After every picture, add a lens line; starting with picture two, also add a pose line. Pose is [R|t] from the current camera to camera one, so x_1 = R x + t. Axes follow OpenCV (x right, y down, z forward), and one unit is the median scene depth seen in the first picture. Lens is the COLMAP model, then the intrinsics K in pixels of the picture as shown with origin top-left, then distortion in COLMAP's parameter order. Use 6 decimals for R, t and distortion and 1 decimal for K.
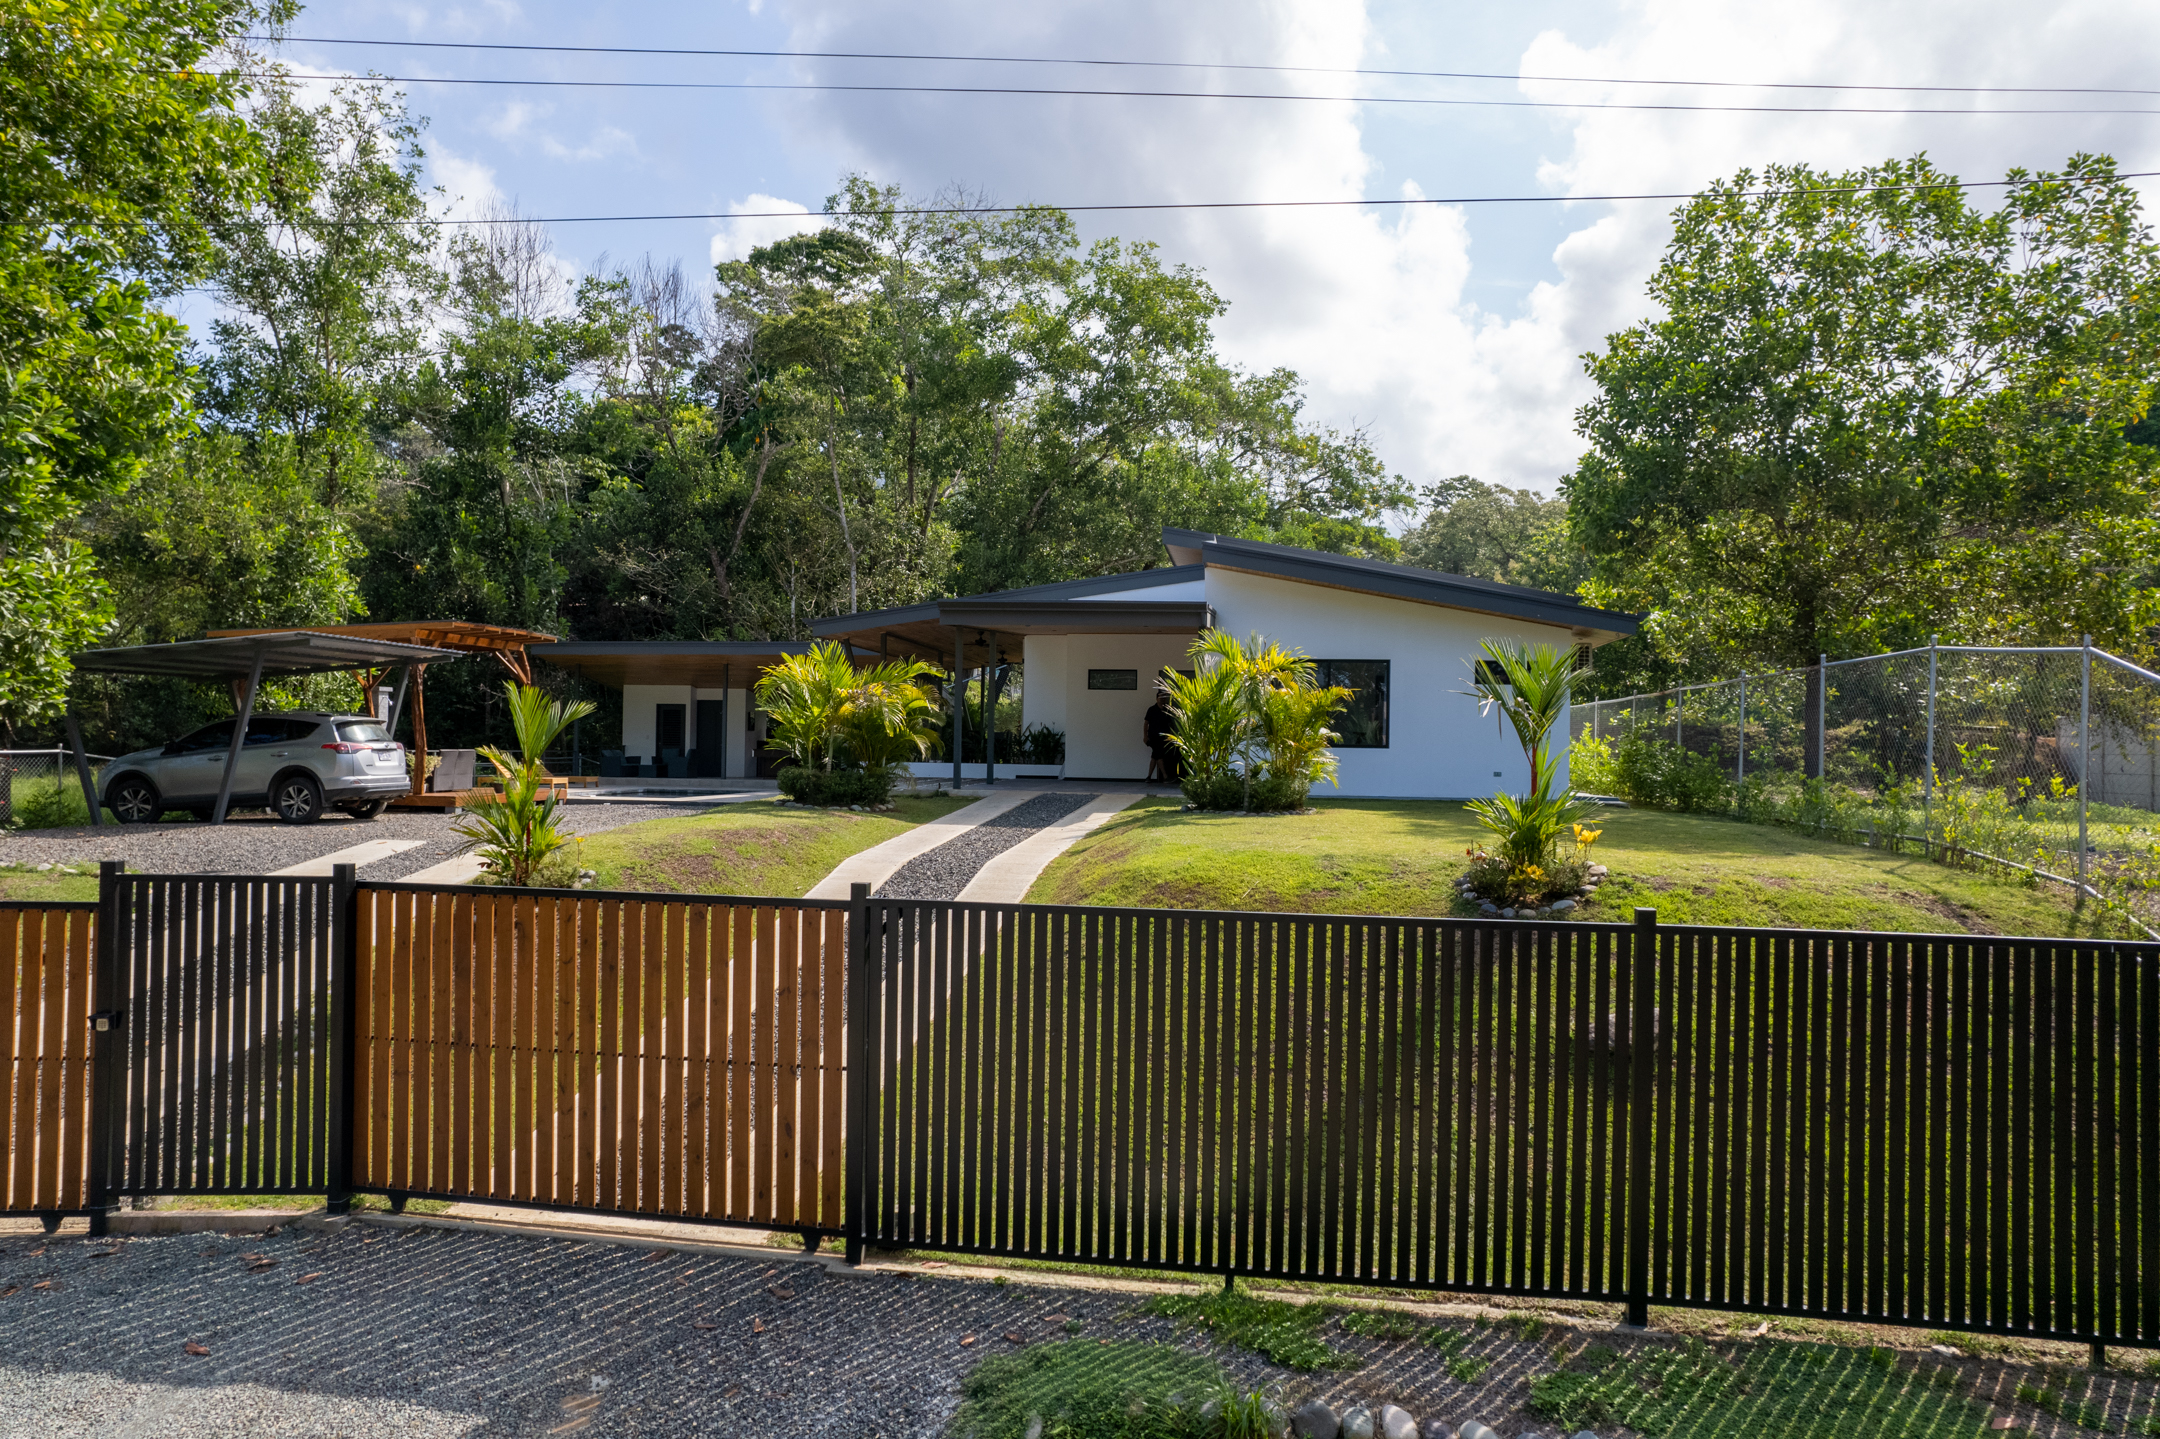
lens RADIAL K [[1374.3, 0, 1079.0], [0, 1374.3, 731.9], [0, 0, 1]] dist [-0.078578, 0.071531]
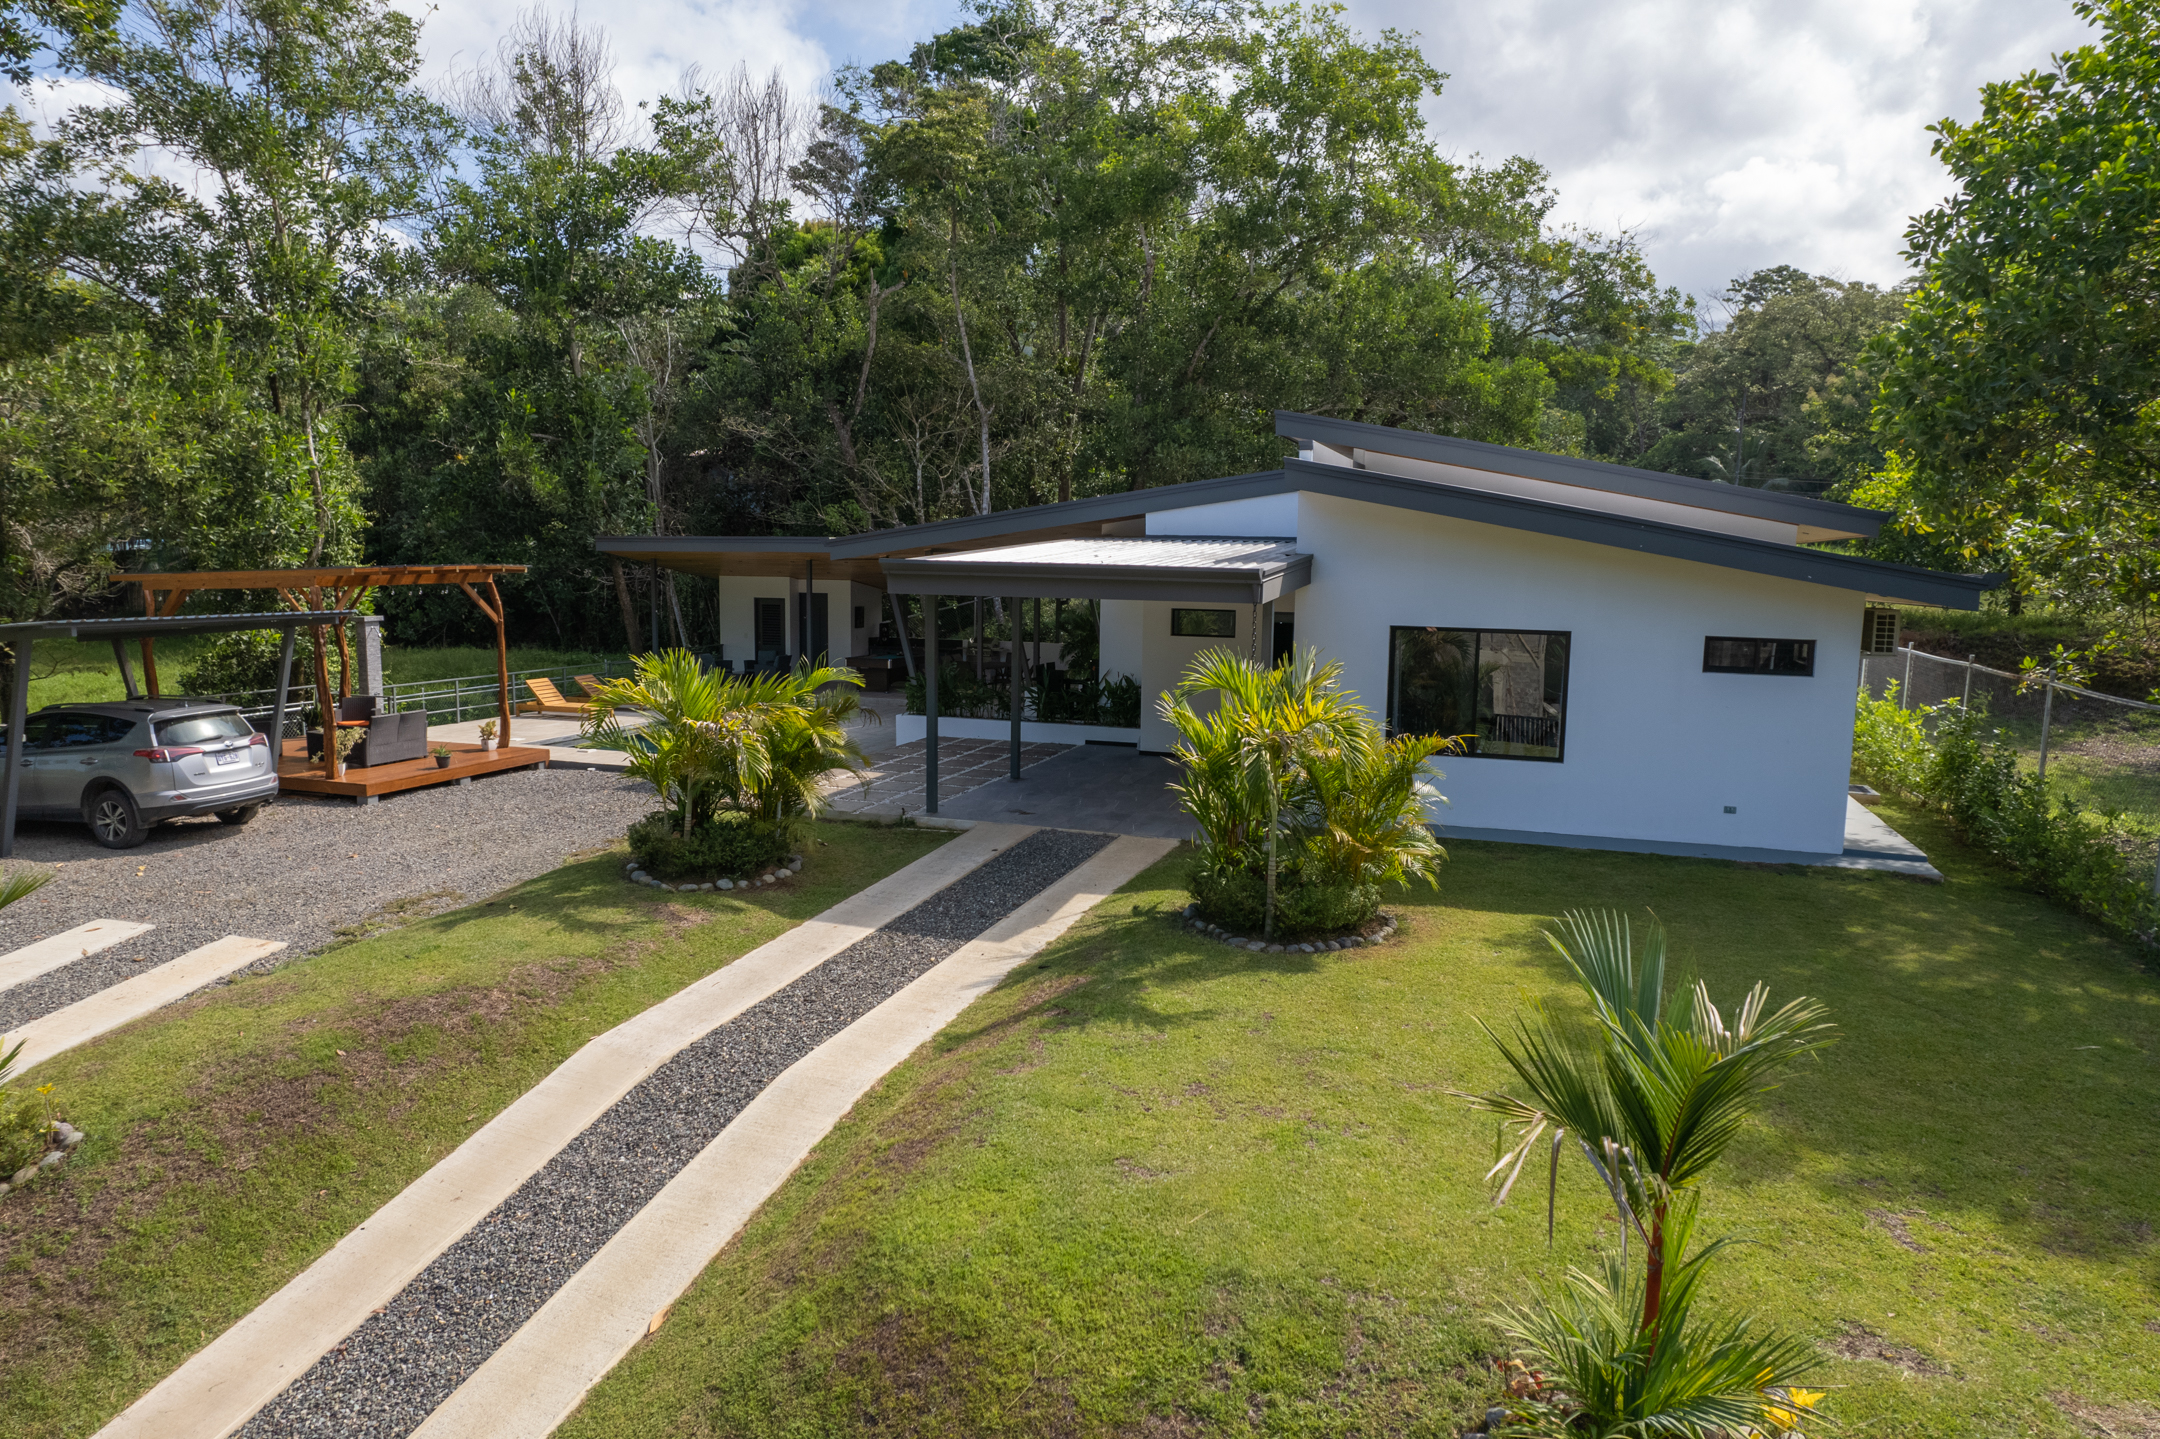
lens RADIAL K [[1374.3, 0, 1079.0], [0, 1374.3, 731.9], [0, 0, 1]] dist [-0.078578, 0.071531]
pose [[0.980683, 0.023052, -0.194238, 0.075039], [0.003686, 0.990677, 0.136182, -0.058362], [0.195567, -0.134268, 0.971455, 0.185435]]
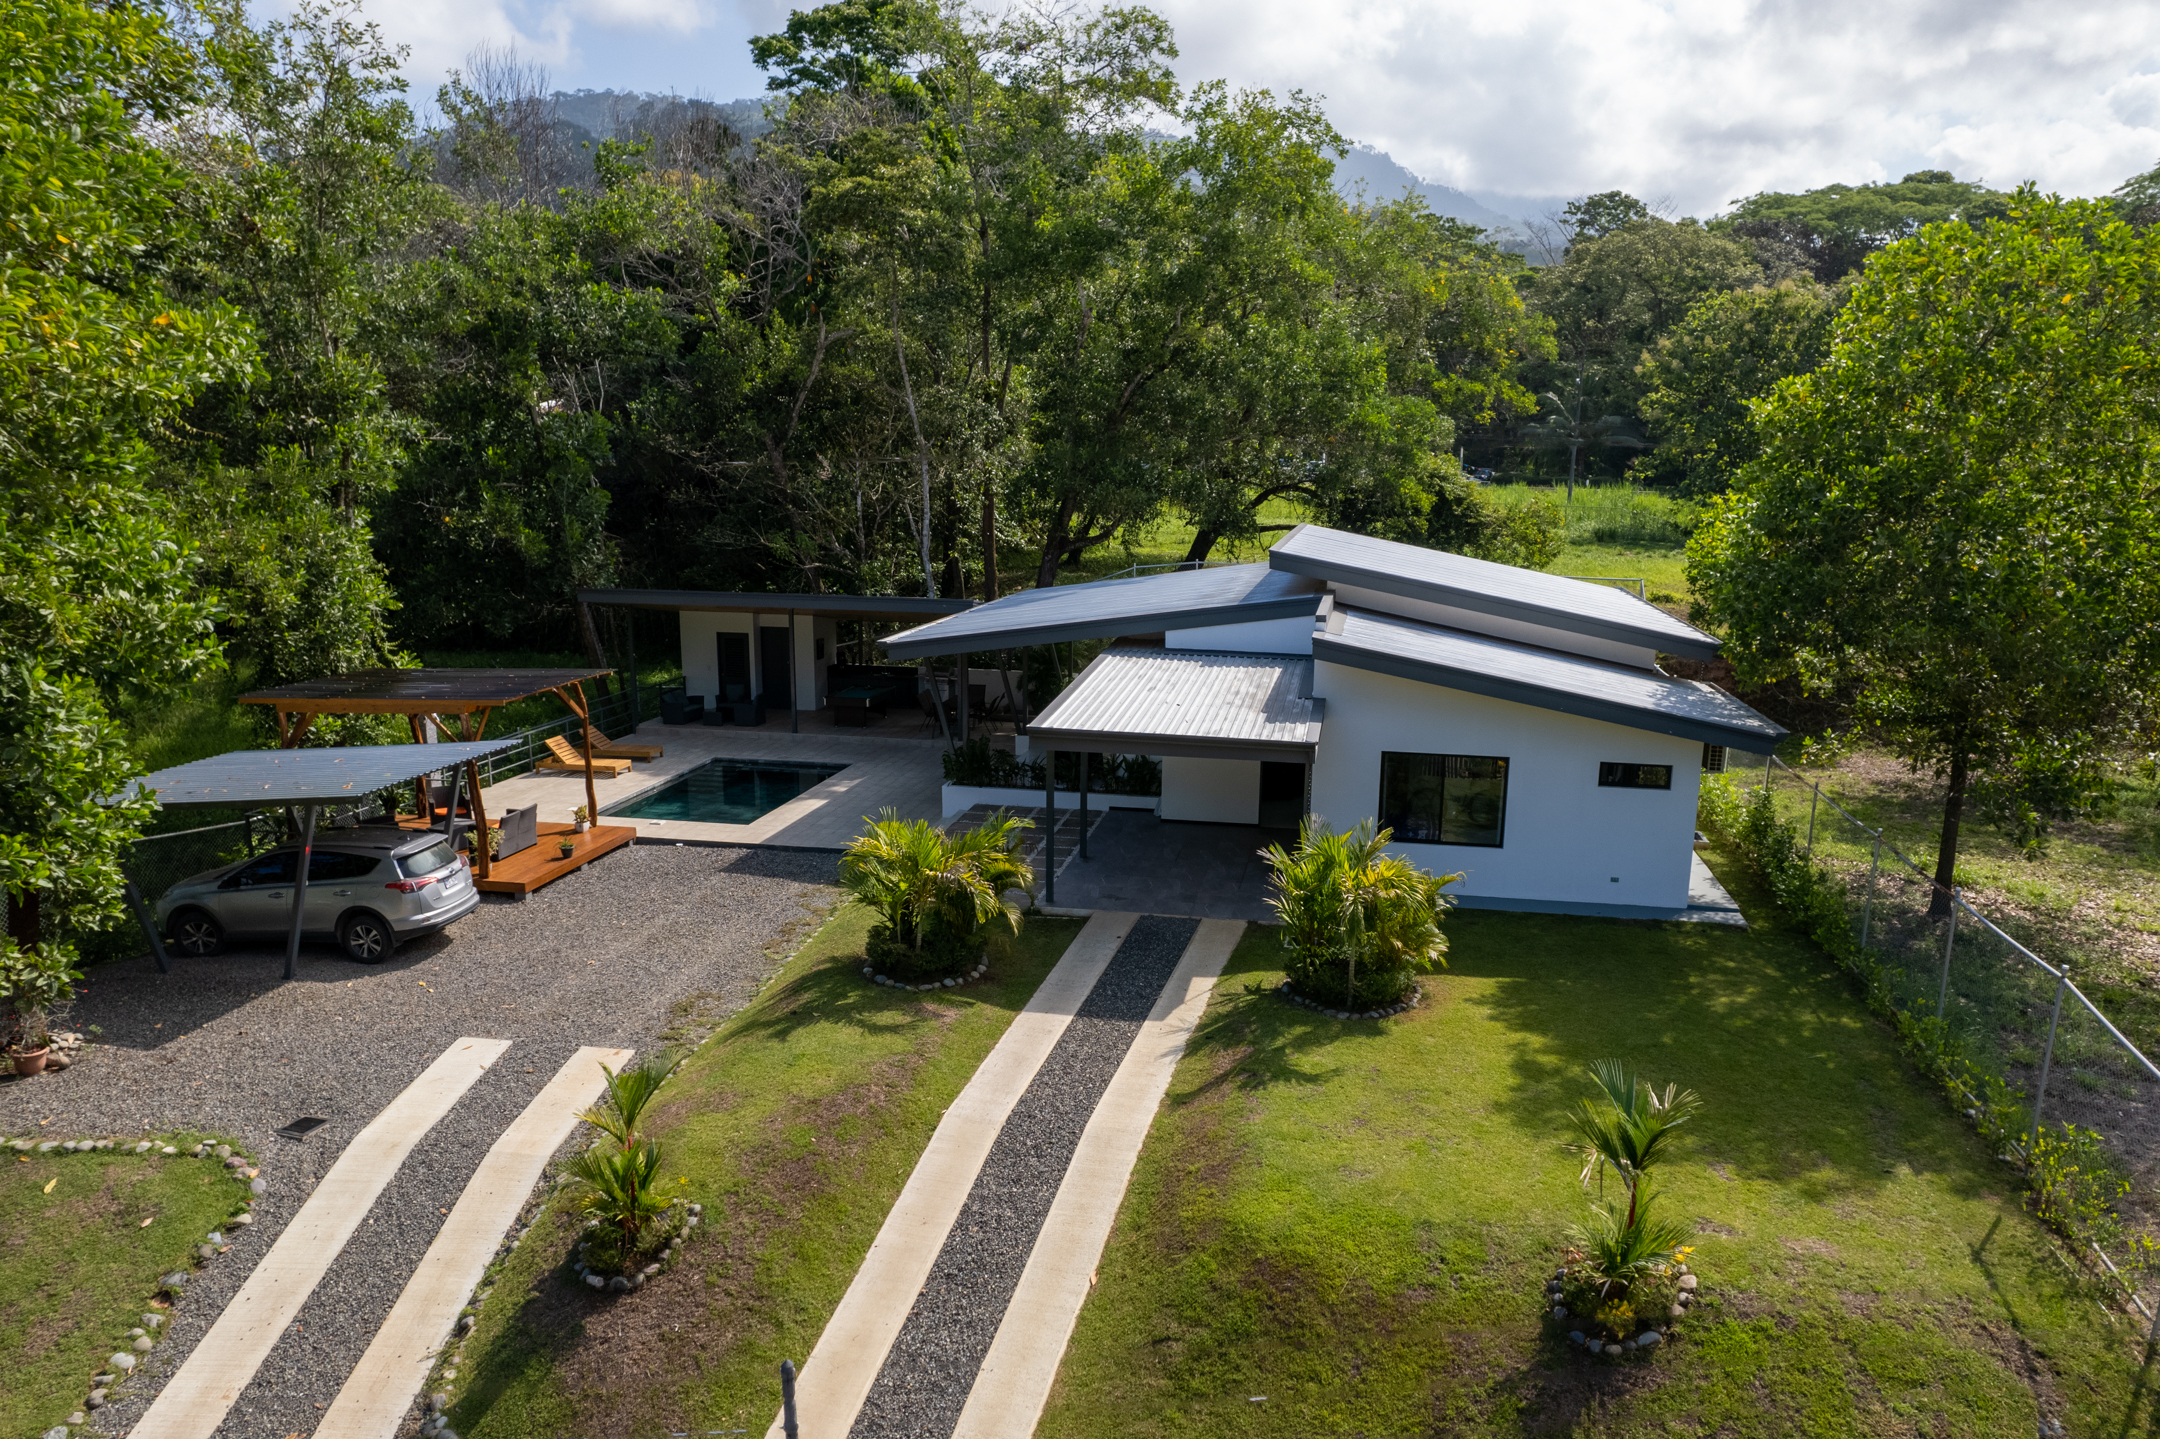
lens RADIAL K [[1491.9, 0, 1171.5], [0, 1491.9, 788.8], [0, 0, 1]] dist [-0.072093, 0.059674]
pose [[0.999986, 0.005112, 0.001121, -0.003169], [-0.005233, 0.972693, 0.232036, -0.163247], [0.000095, -0.232038, 0.972707, 0.002715]]
